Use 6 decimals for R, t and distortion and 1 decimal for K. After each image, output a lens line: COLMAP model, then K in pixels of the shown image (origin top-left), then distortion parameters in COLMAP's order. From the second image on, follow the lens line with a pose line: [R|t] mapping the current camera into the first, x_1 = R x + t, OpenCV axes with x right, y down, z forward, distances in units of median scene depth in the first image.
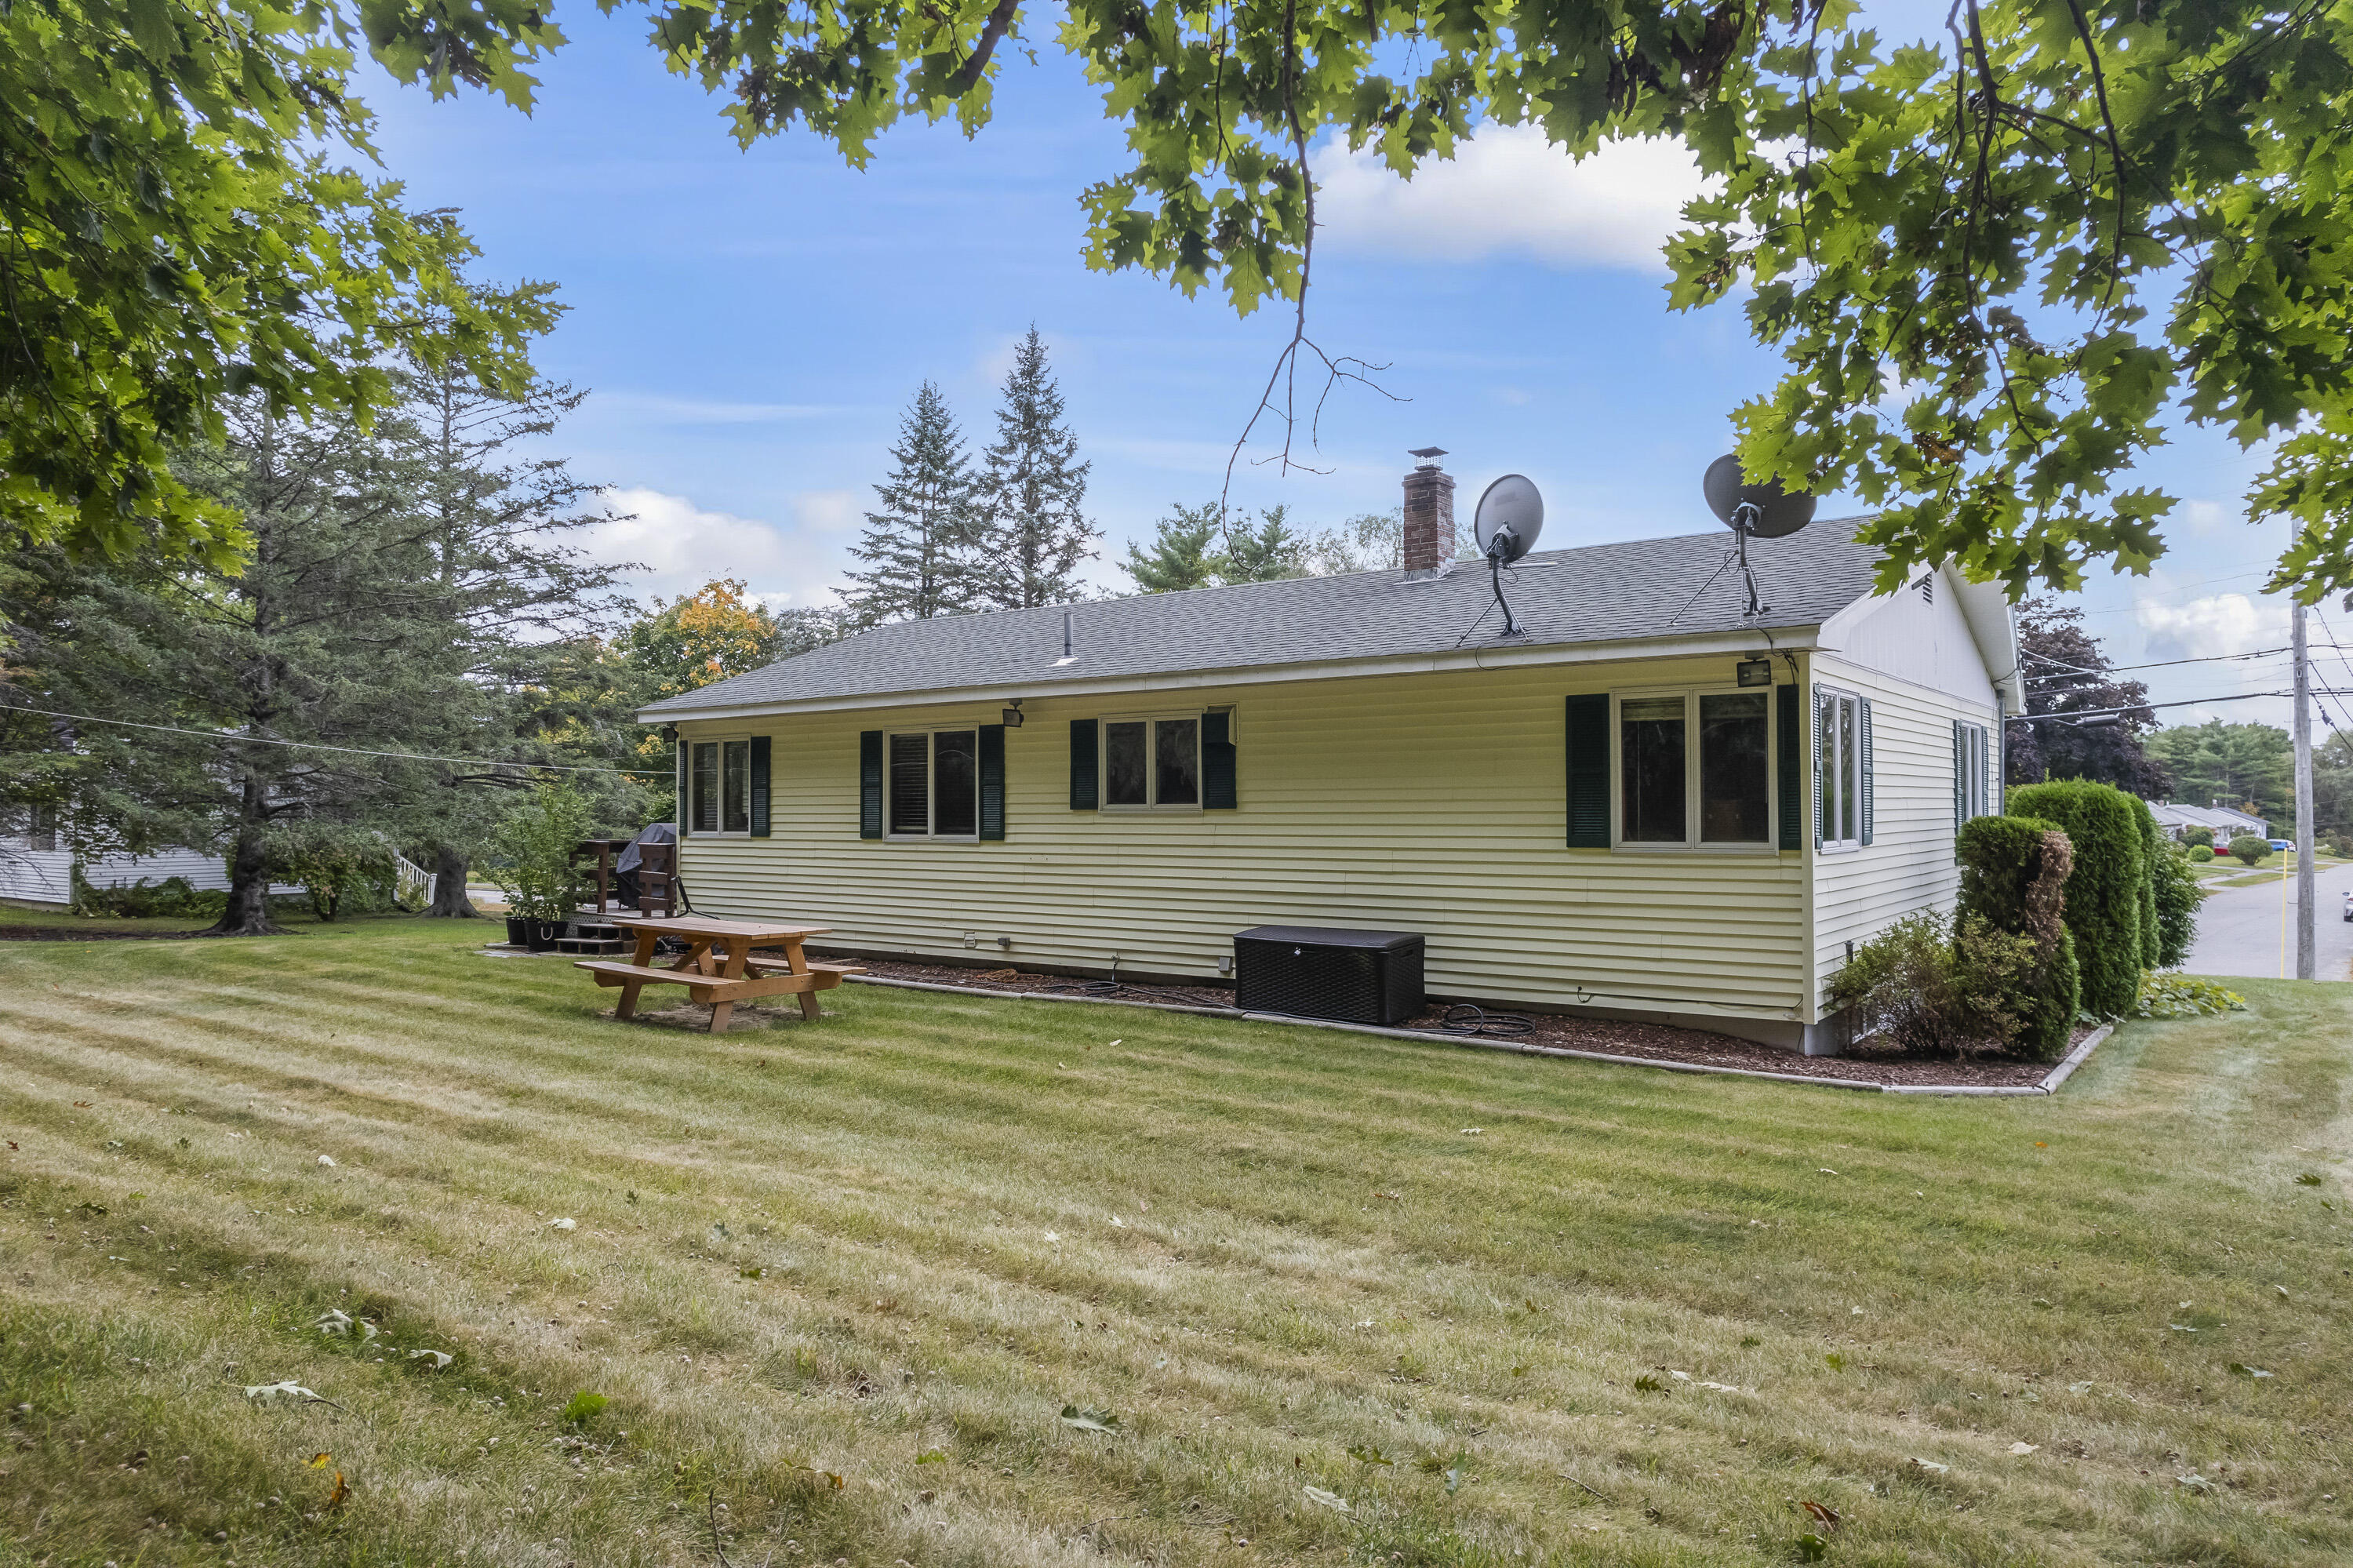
lens RADIAL K [[1516.0, 0, 1171.3], [0, 1516.0, 791.6], [0, 0, 1]] dist [-0.065384, 0.055739]
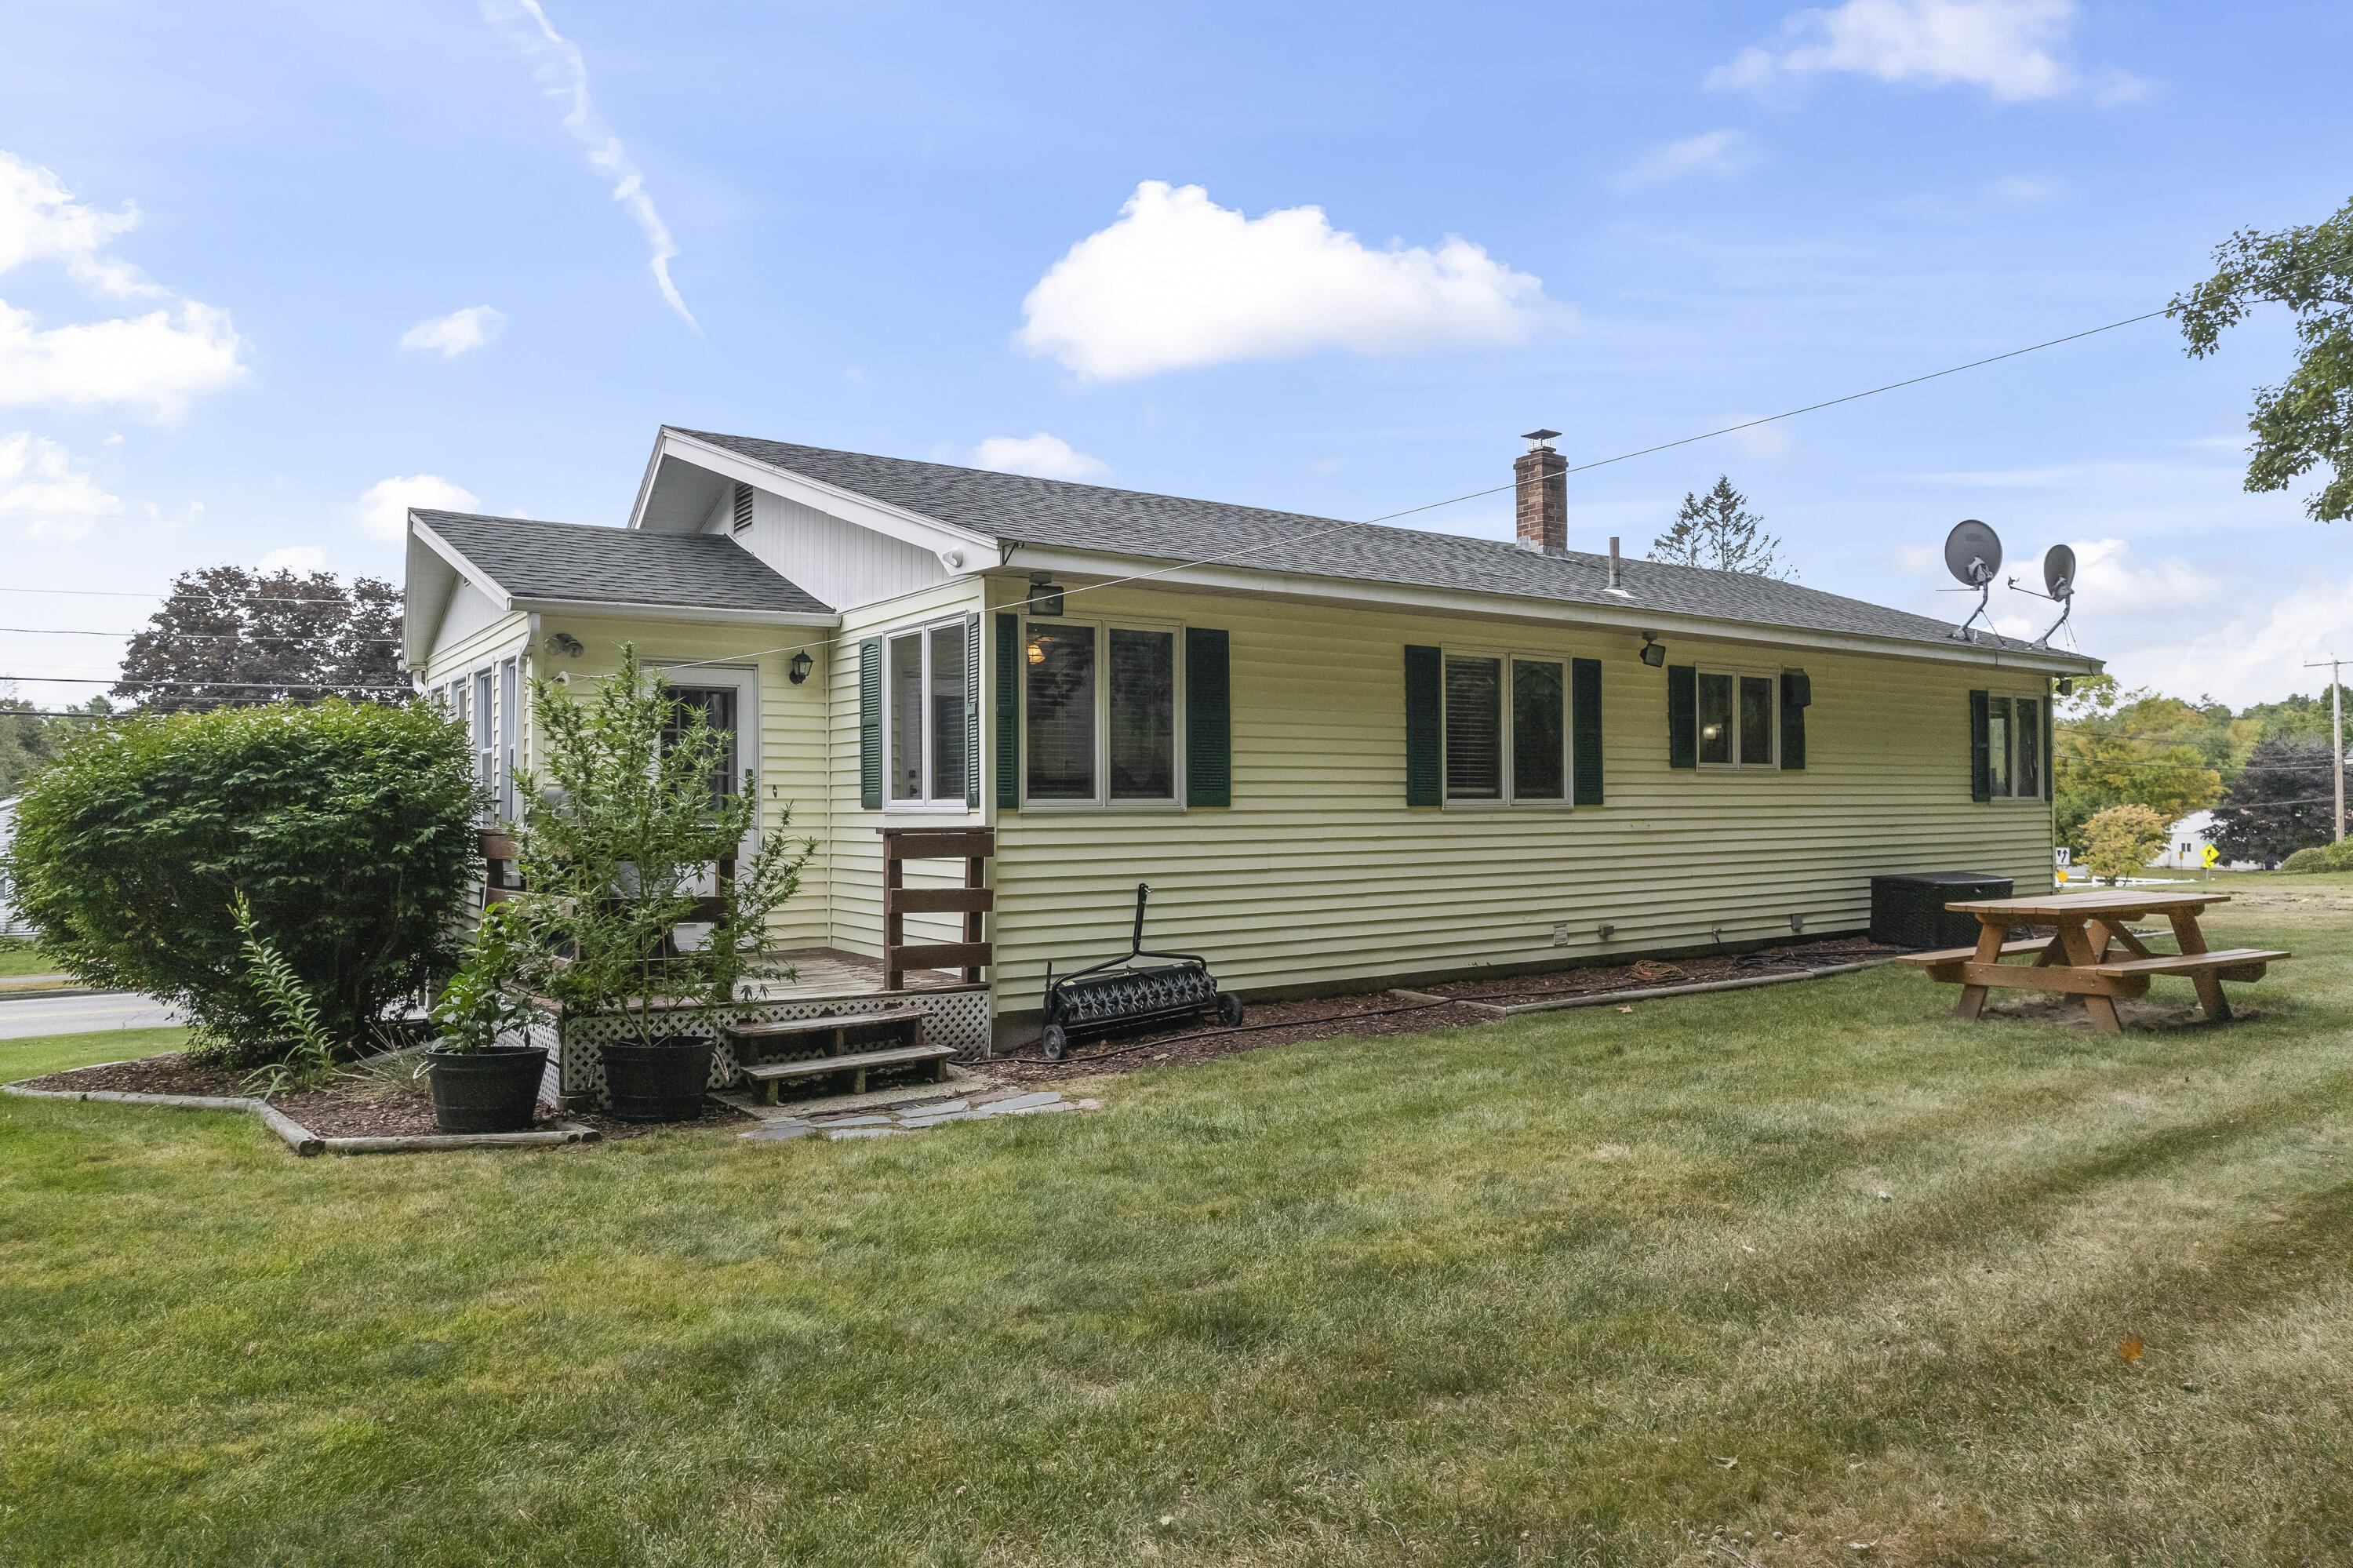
lens RADIAL K [[1516.0, 0, 1194.0], [0, 1516.0, 785.0], [0, 0, 1]] dist [-0.065384, 0.055739]
pose [[0.295248, 0.015632, 0.955293, -0.946645], [-0.004918, 0.999878, -0.014841, 0.034909], [-0.955408, -0.000316, 0.295289, 0.977306]]
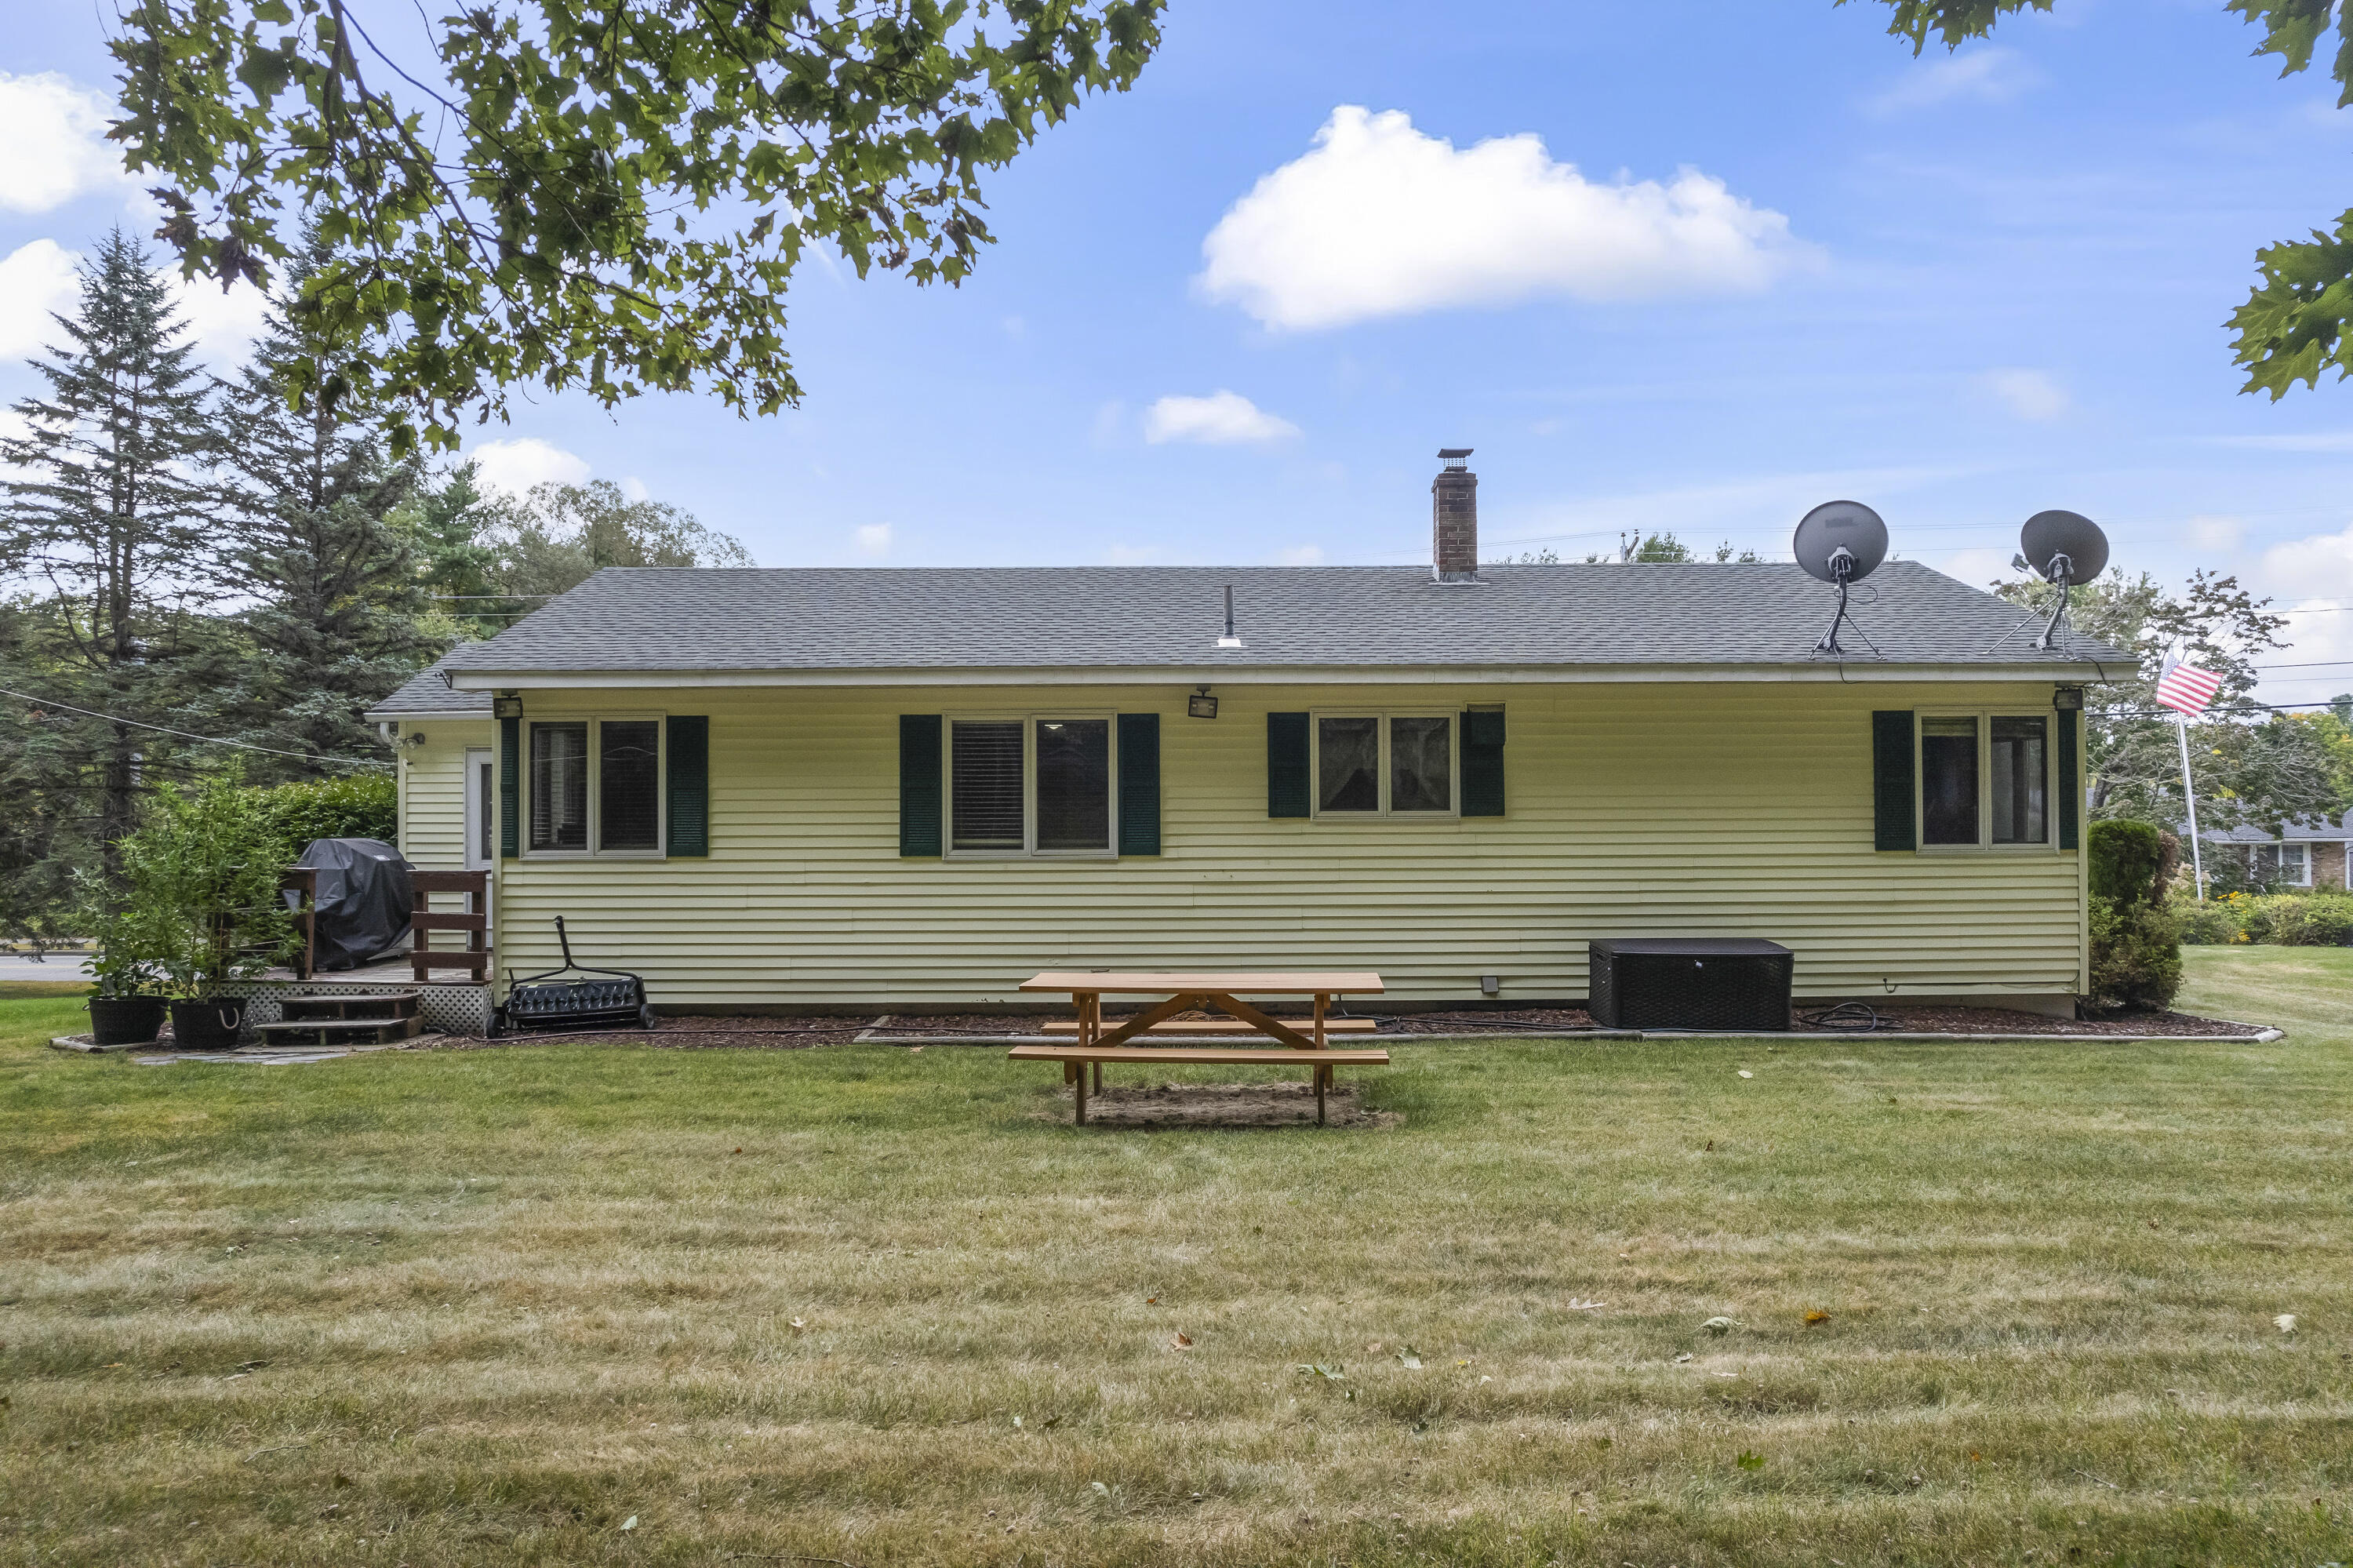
lens RADIAL K [[1516.0, 0, 1181.6], [0, 1516.0, 778.2], [0, 0, 1]] dist [-0.065384, 0.055739]
pose [[0.795640, 0.009406, 0.605696, -0.603275], [-0.004589, 0.999944, -0.009501, -0.001881], [-0.605752, 0.004780, 0.795639, 0.341659]]
